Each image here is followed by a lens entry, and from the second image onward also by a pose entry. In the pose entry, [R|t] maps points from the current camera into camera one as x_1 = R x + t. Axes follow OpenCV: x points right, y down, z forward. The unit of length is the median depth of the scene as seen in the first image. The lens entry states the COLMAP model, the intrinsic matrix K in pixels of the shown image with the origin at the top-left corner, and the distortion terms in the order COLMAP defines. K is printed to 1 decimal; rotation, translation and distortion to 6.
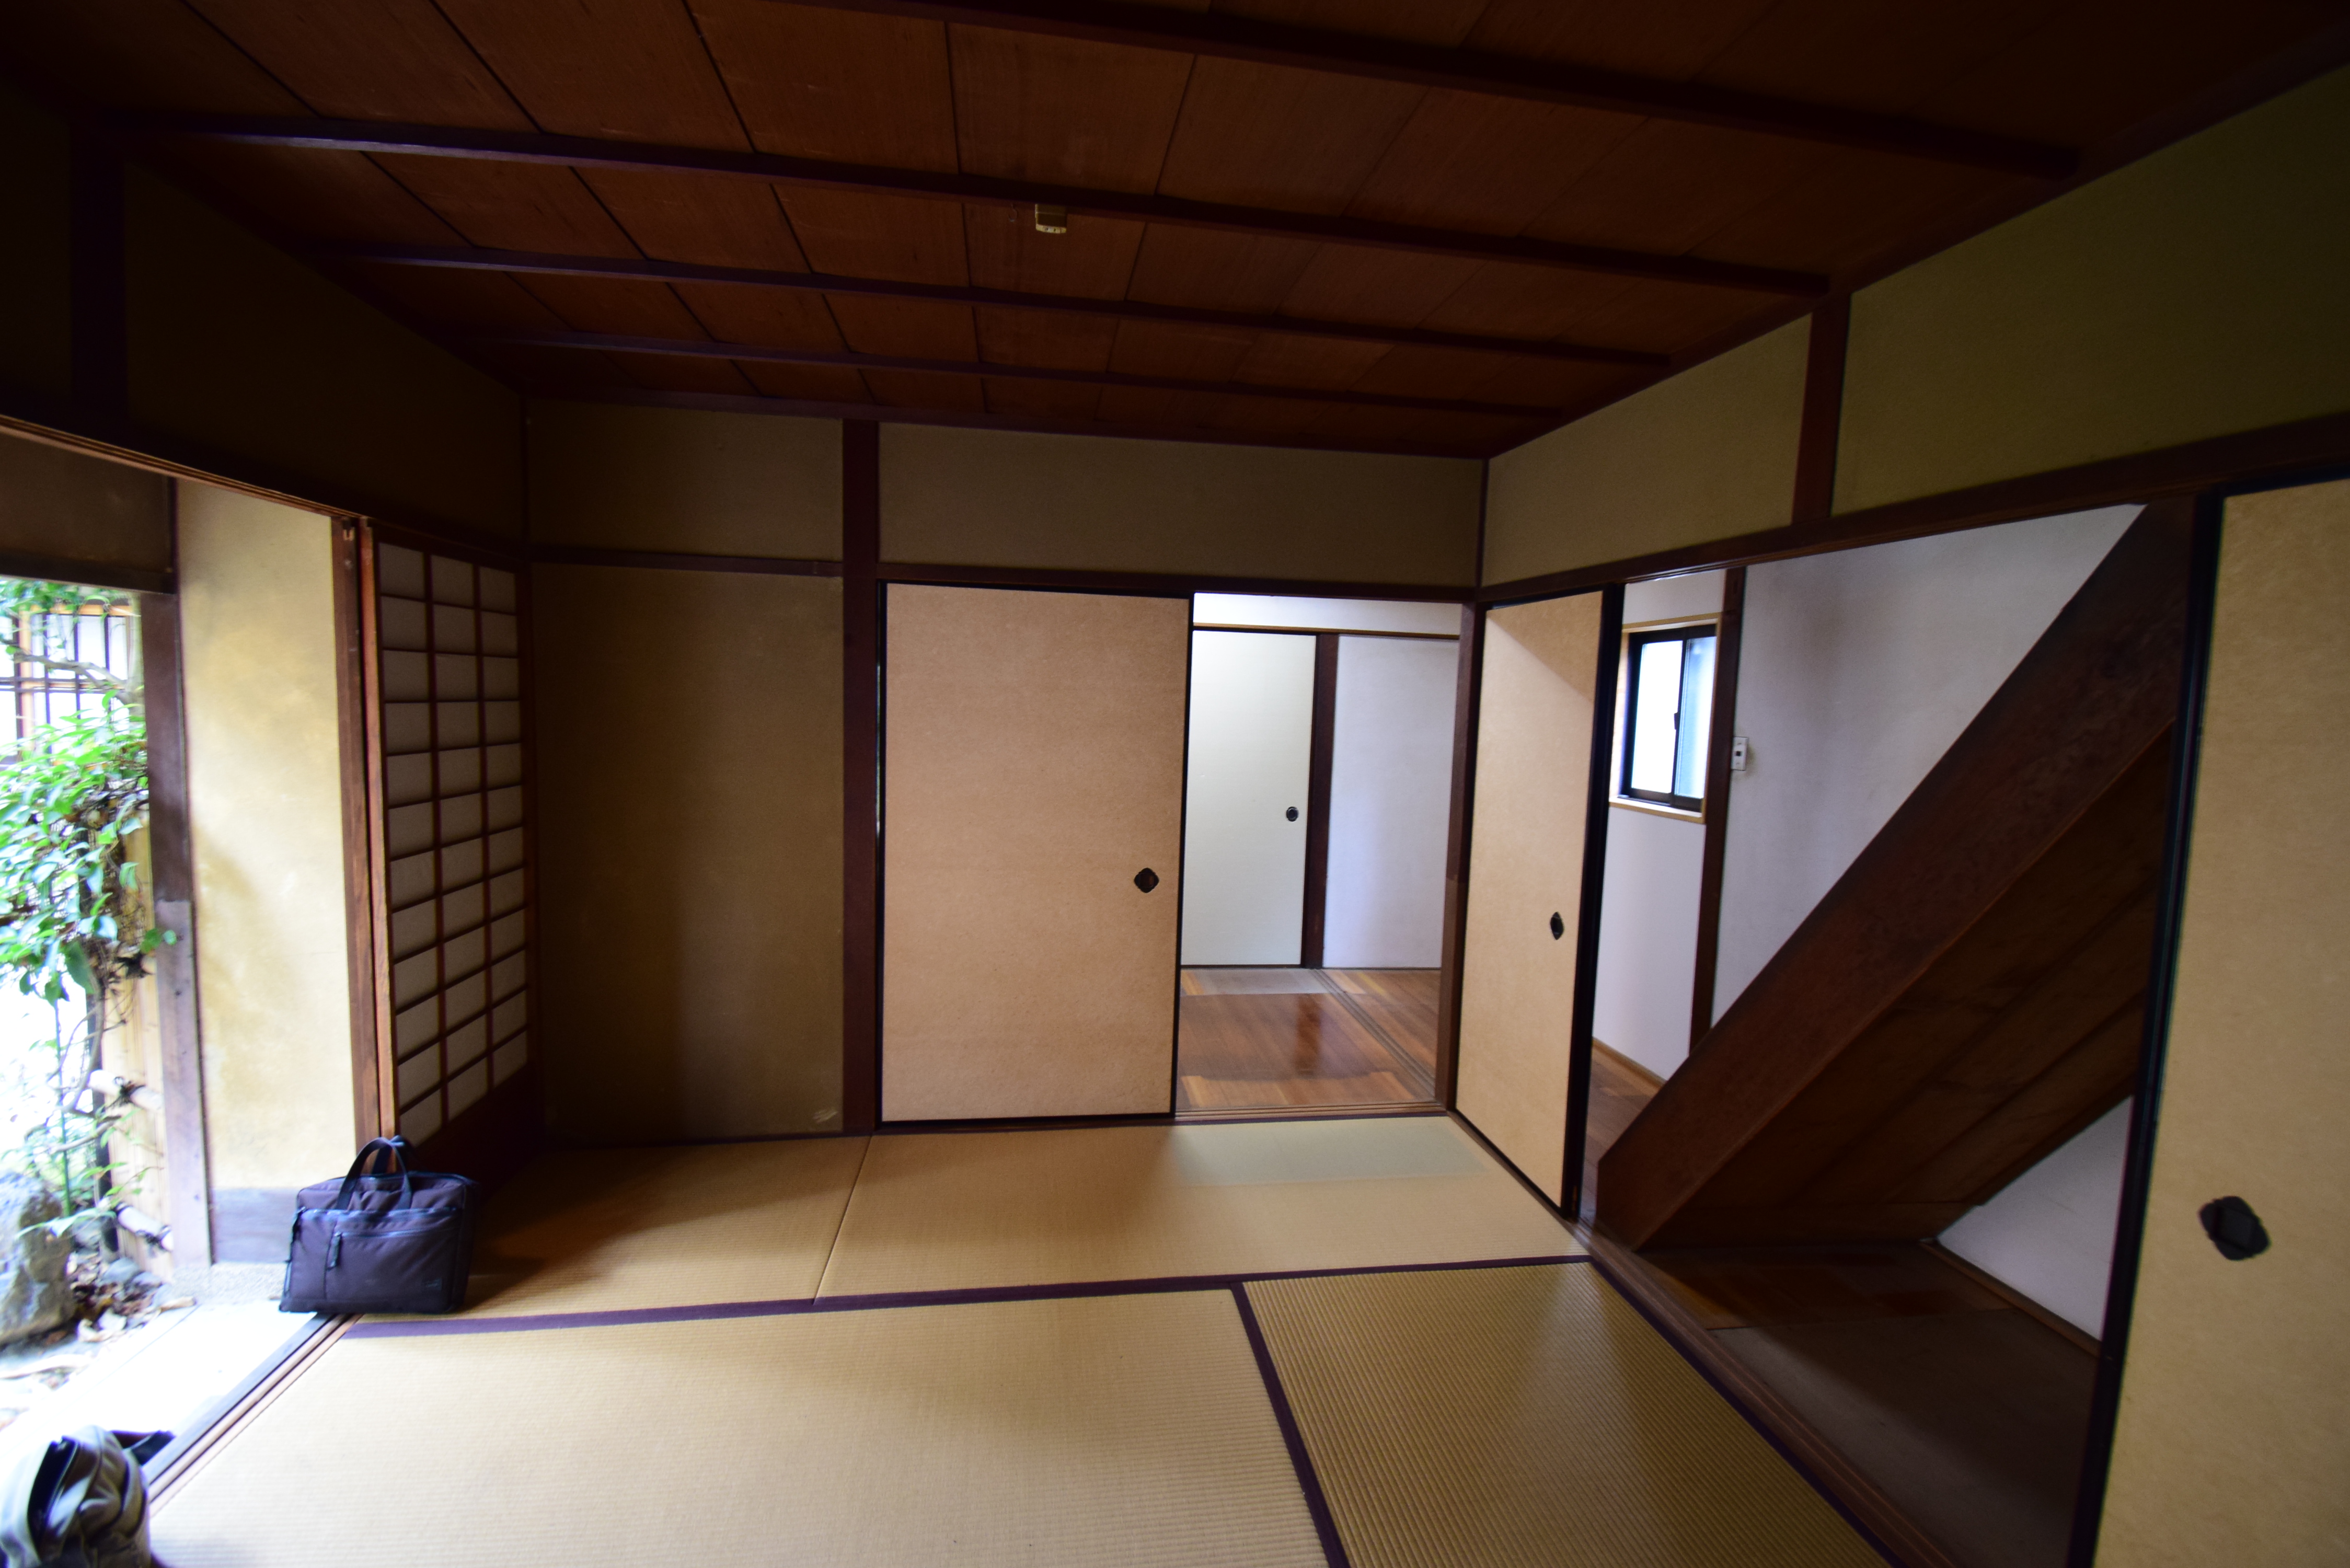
lens RADIAL K [[1040.4, 0, 1187.7], [0, 1040.4, 793.9], [0, 0, 1]] dist [0.020591, -0.025818]
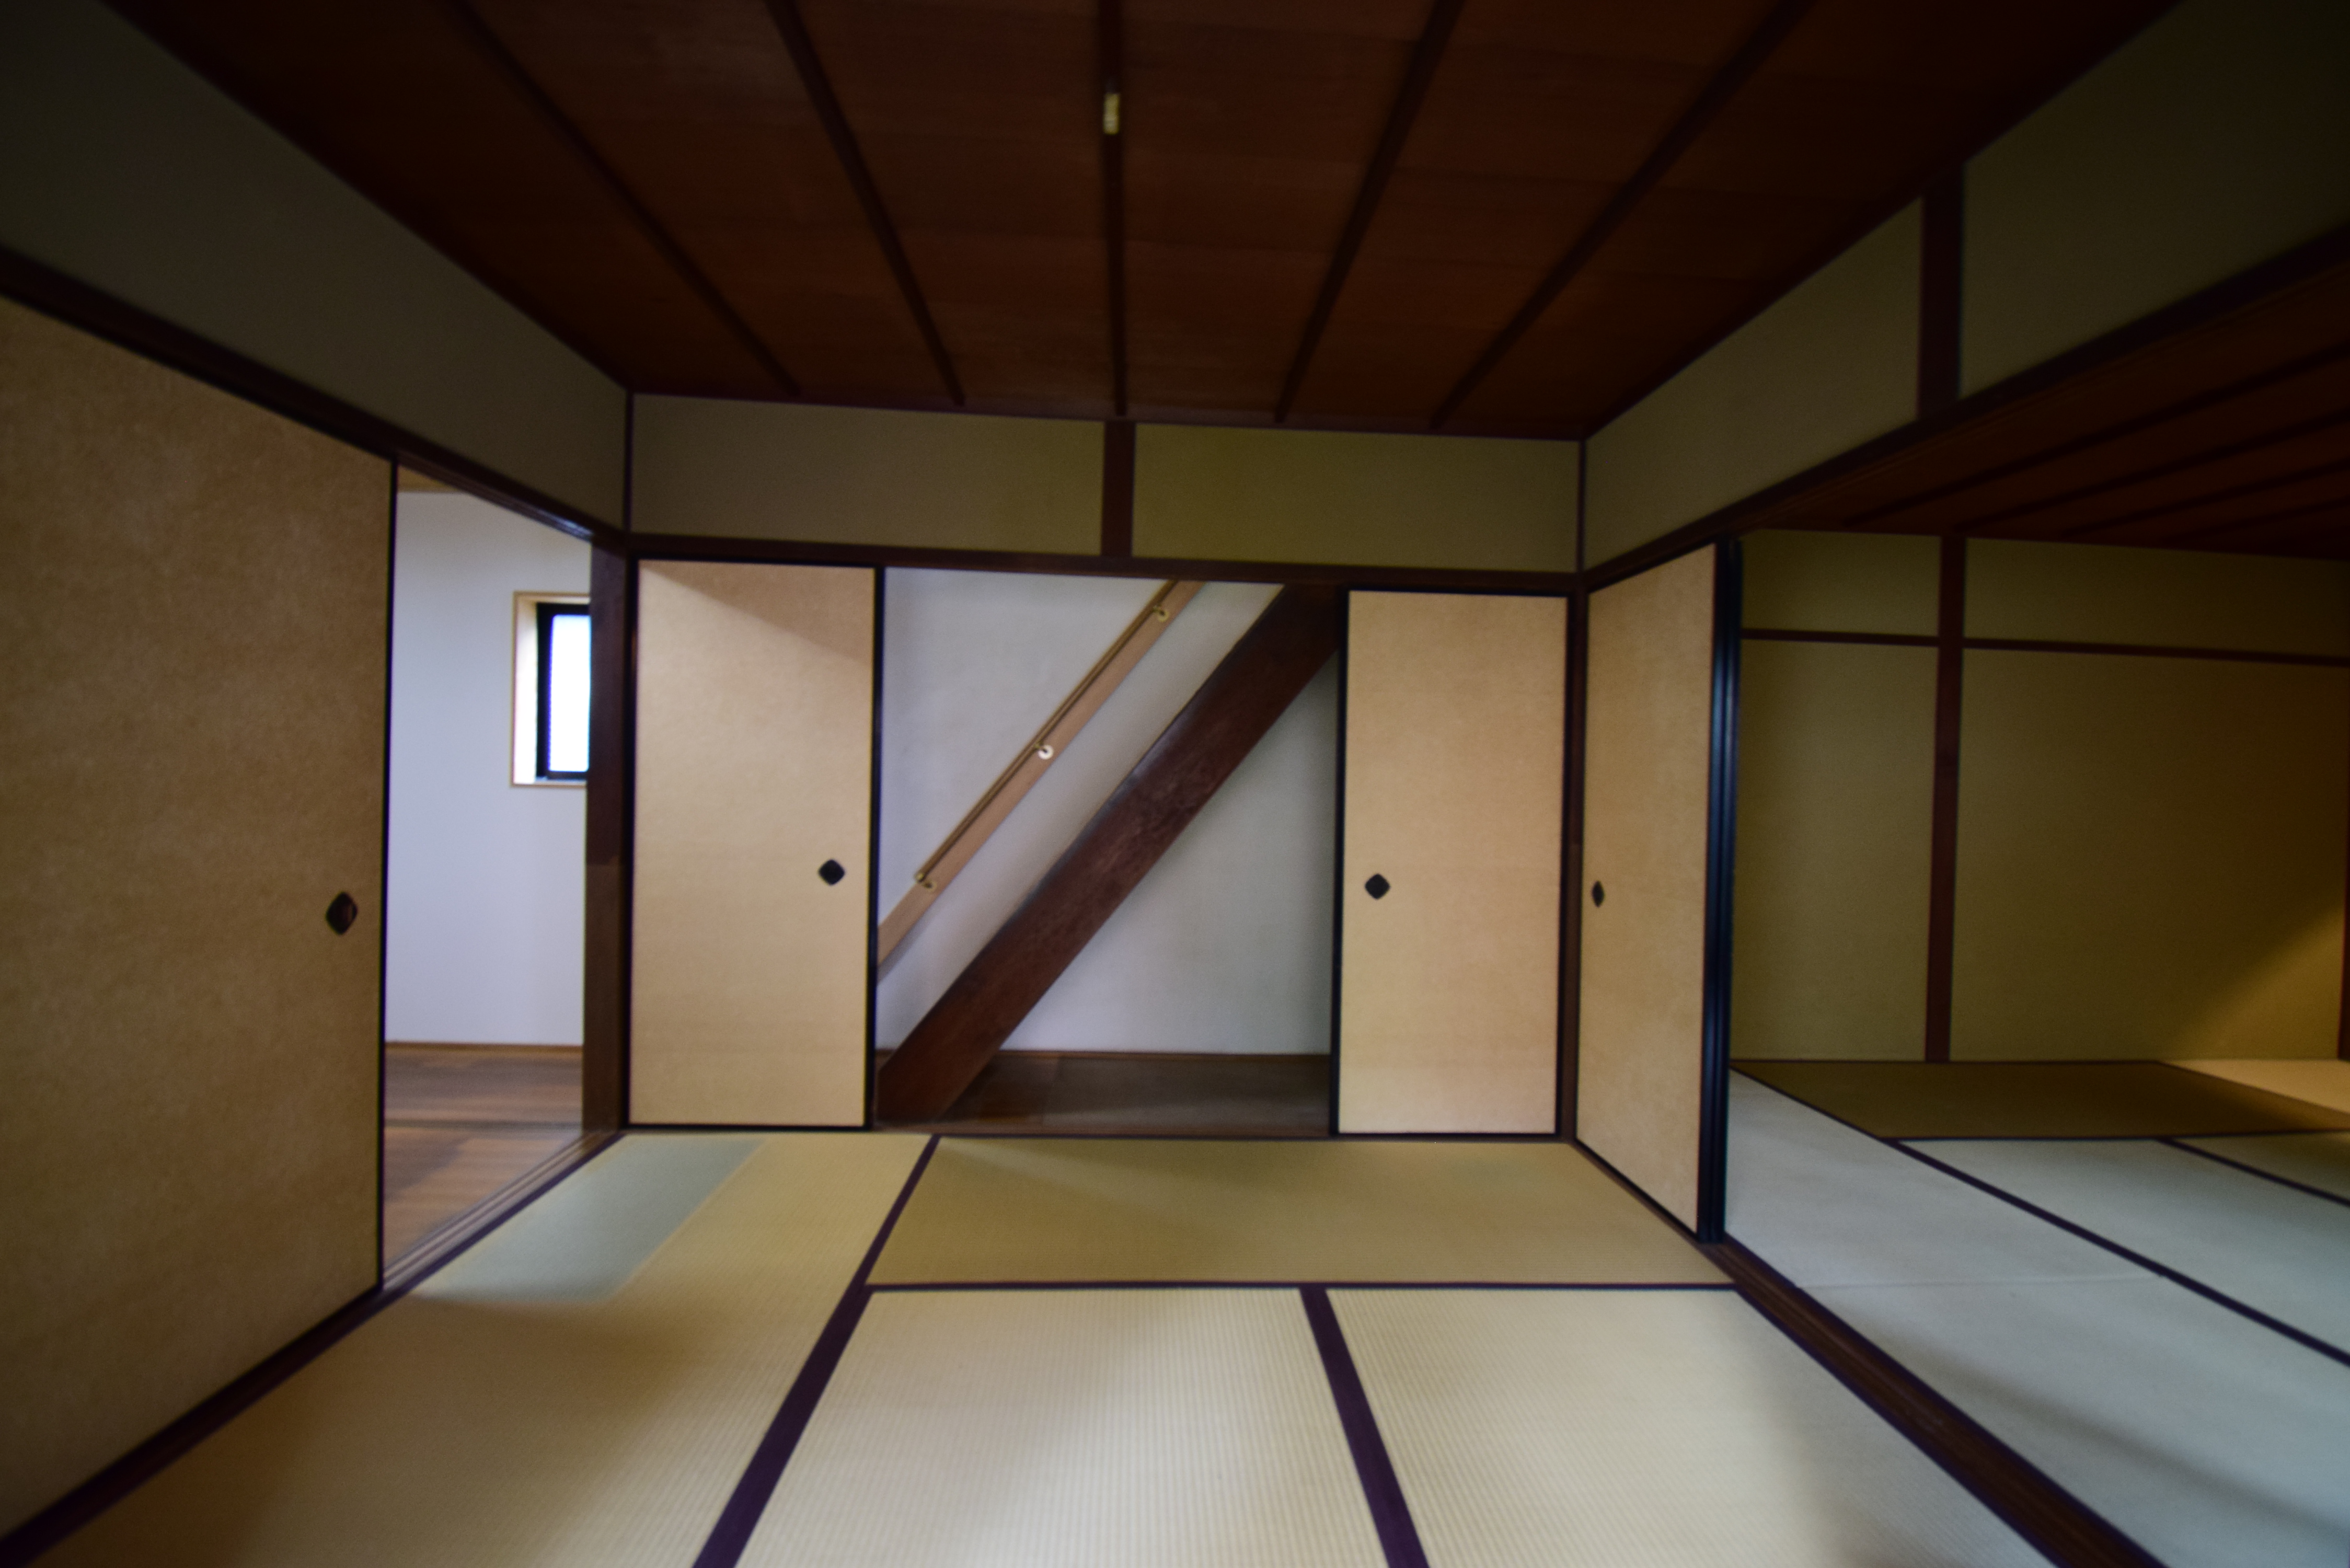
lens RADIAL K [[1040.4, 0, 1187.7], [0, 1040.4, 793.9], [0, 0, 1]] dist [0.020591, -0.025818]
pose [[0.101731, -0.046954, 0.993703, -0.589497], [0.071862, 0.996623, 0.039736, 0.025794], [-0.992213, 0.067367, 0.104762, 0.453594]]
